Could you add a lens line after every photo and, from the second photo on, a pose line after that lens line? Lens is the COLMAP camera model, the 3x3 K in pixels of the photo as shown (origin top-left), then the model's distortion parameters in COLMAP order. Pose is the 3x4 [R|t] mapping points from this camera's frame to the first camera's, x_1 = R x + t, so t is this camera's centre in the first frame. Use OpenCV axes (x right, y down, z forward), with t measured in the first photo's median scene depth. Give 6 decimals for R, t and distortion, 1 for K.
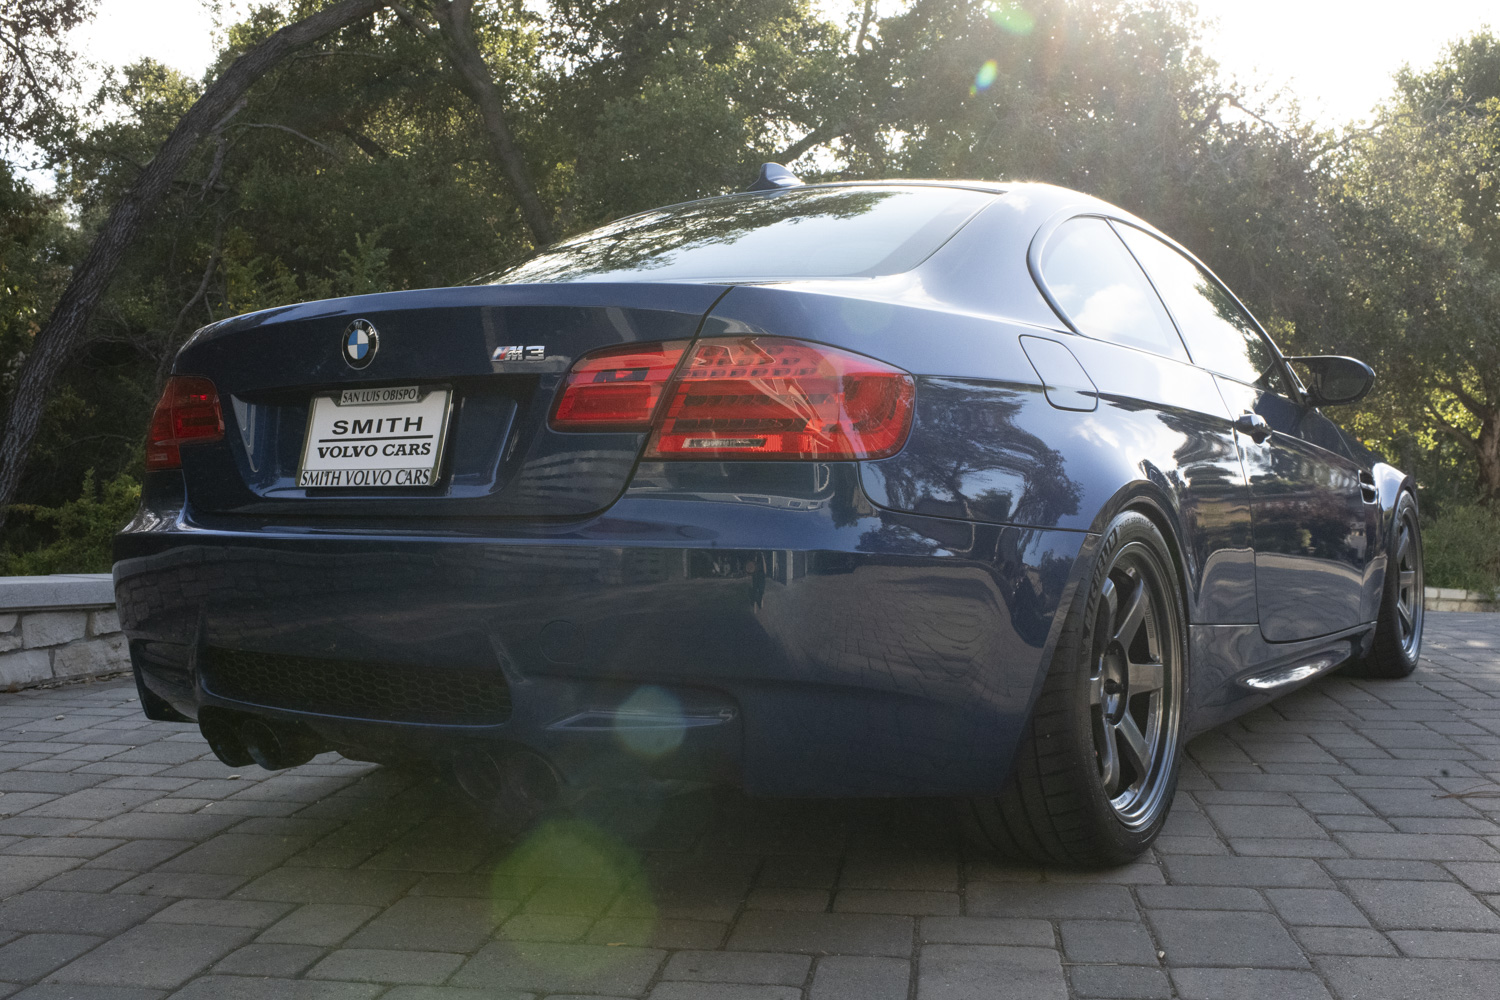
lens RADIAL K [[1507.0, 0, 711.6], [0, 1507.0, 462.1], [0, 0, 1]] dist [-0.061584, 0.000000]
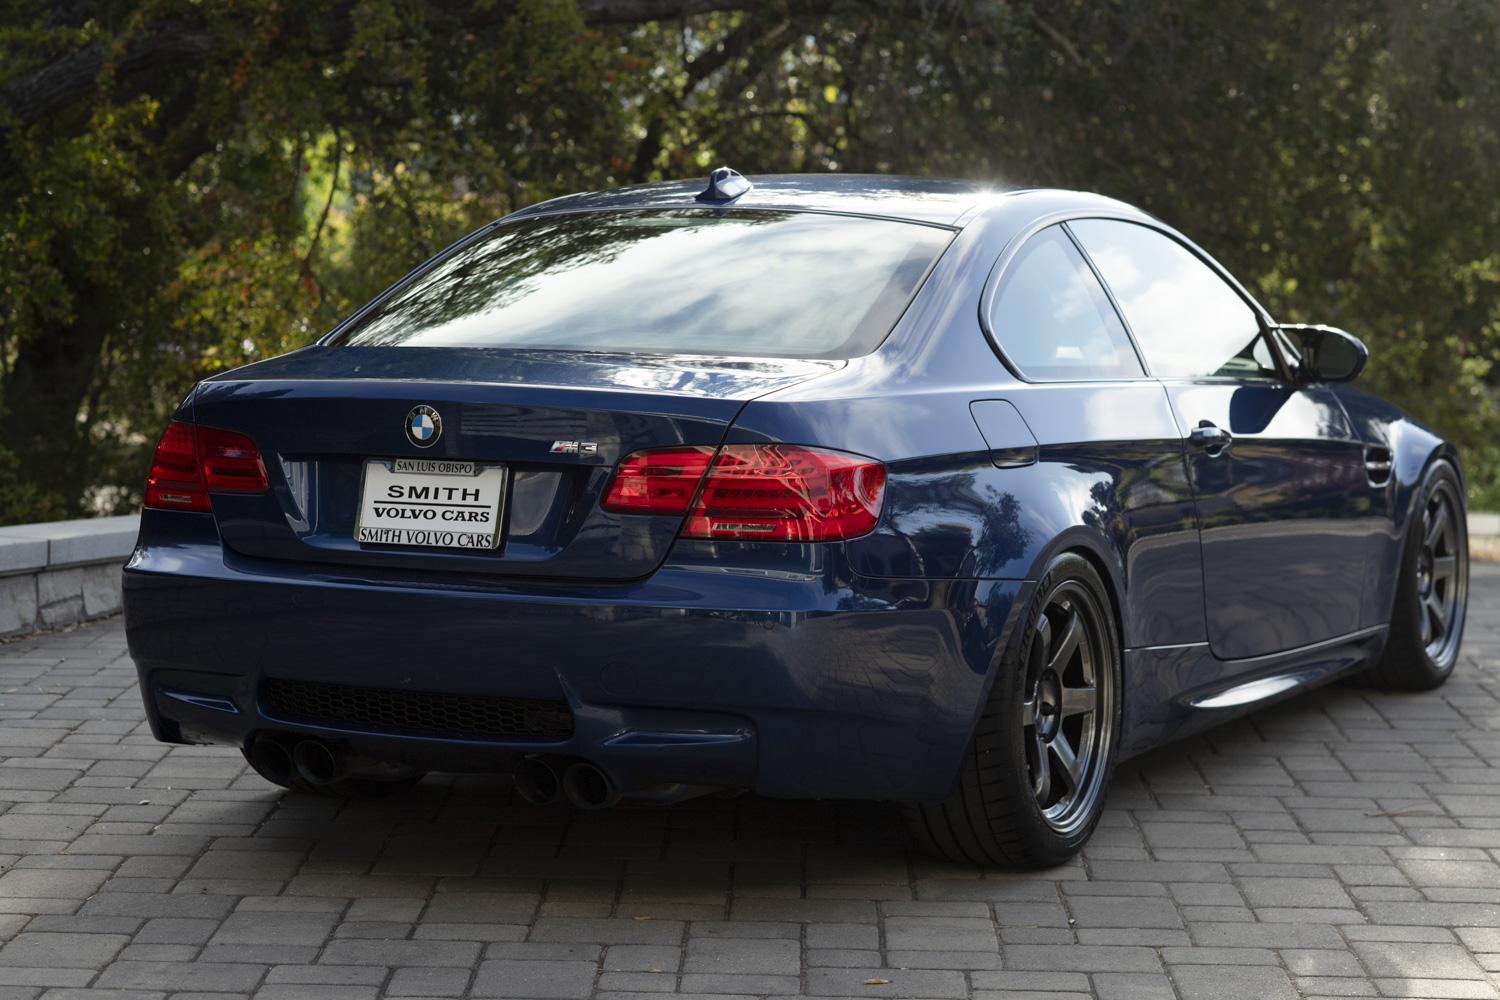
lens RADIAL K [[3871.0, 0, 777.9], [0, 3871.0, 462.2], [0, 0, 1]] dist [-0.034577, 0.000000]
pose [[0.991125, 0.006586, 0.132772, -0.357668], [-0.017973, 0.996240, 0.084751, -0.310790], [-0.131715, -0.086385, 0.987516, -2.038731]]
